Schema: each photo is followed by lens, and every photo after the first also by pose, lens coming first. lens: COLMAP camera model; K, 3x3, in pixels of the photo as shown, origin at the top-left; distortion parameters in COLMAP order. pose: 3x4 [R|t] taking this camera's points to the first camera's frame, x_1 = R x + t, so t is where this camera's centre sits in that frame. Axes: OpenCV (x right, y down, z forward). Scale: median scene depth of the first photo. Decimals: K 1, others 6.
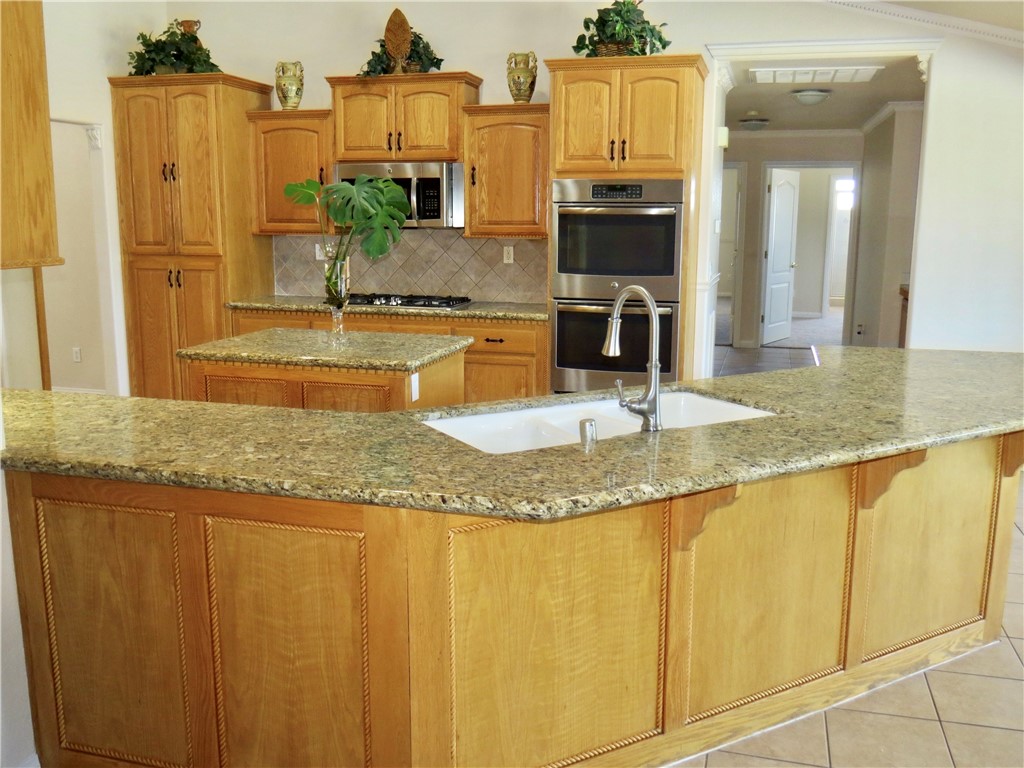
lens RADIAL K [[915.4, 0, 512.0], [0, 915.4, 384.0], [0, 0, 1]] dist [-0.035935, 0.014510]
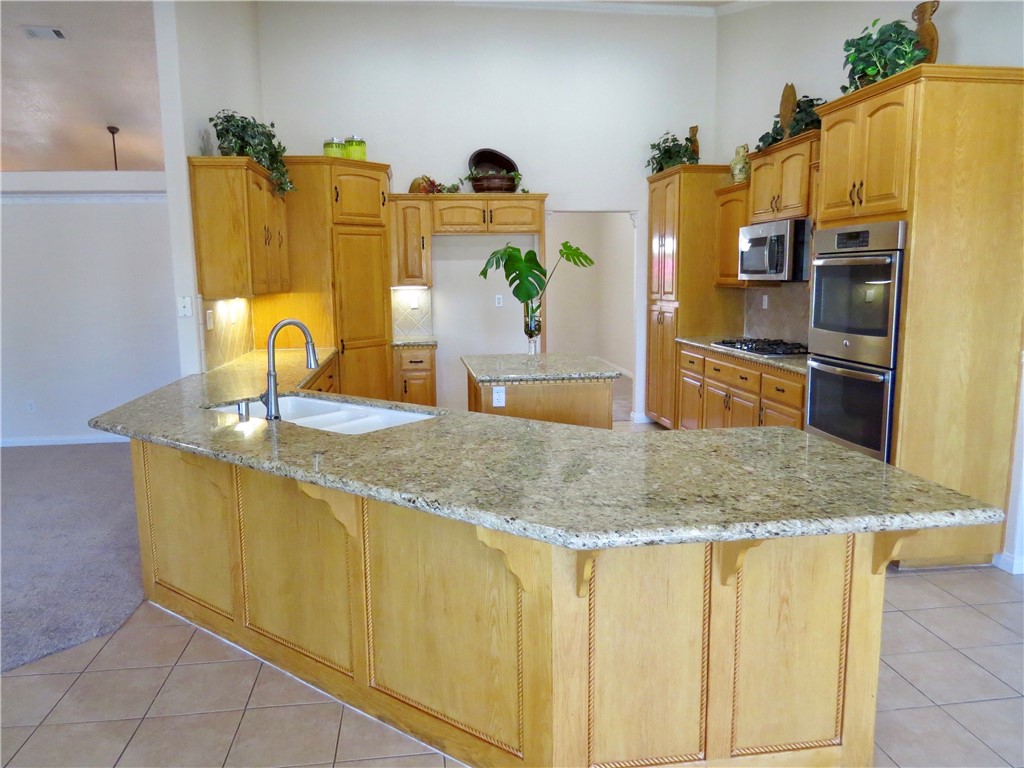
lens RADIAL K [[730.3, 0, 512.0], [0, 730.3, 384.0], [0, 0, 1]] dist [-0.021427, 0.002686]
pose [[0.392599, 0.124512, -0.911243, 0.592139], [-0.153954, 0.985711, 0.068358, -0.062239], [0.906733, 0.113452, 0.406158, 0.384334]]
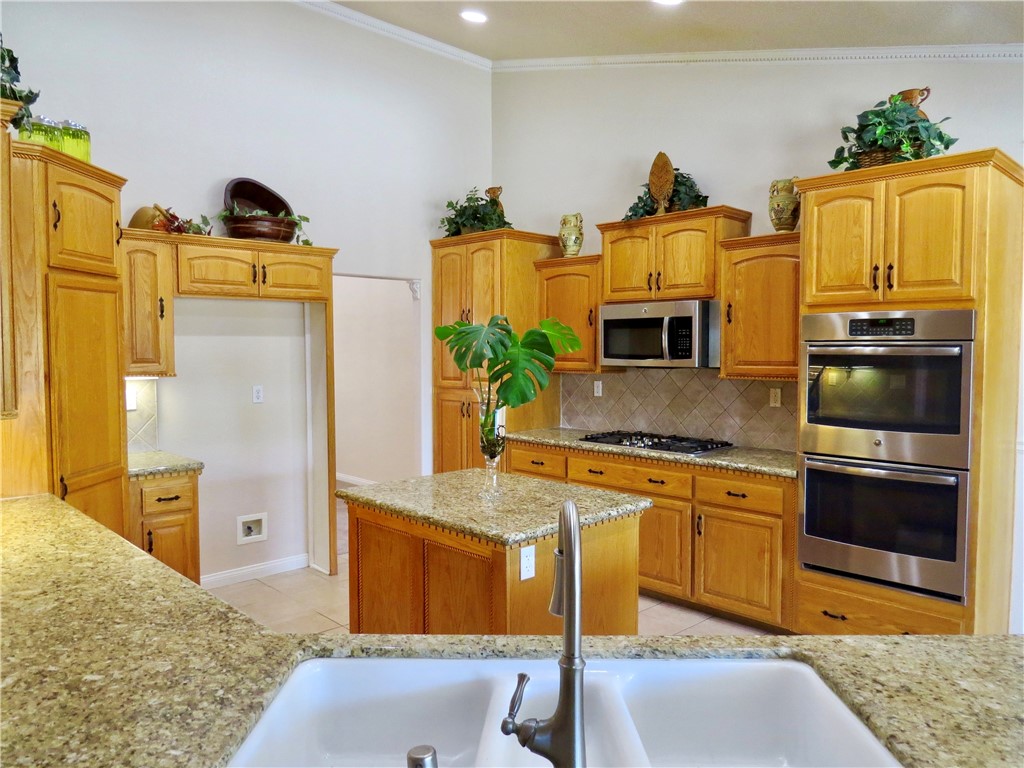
lens RADIAL K [[730.3, 0, 512.0], [0, 730.3, 384.0], [0, 0, 1]] dist [-0.021427, 0.002686]
pose [[0.861814, 0.018661, -0.506881, 0.145567], [-0.085711, 0.990310, -0.109270, -0.056754], [0.499930, 0.137616, 0.855062, 0.266575]]
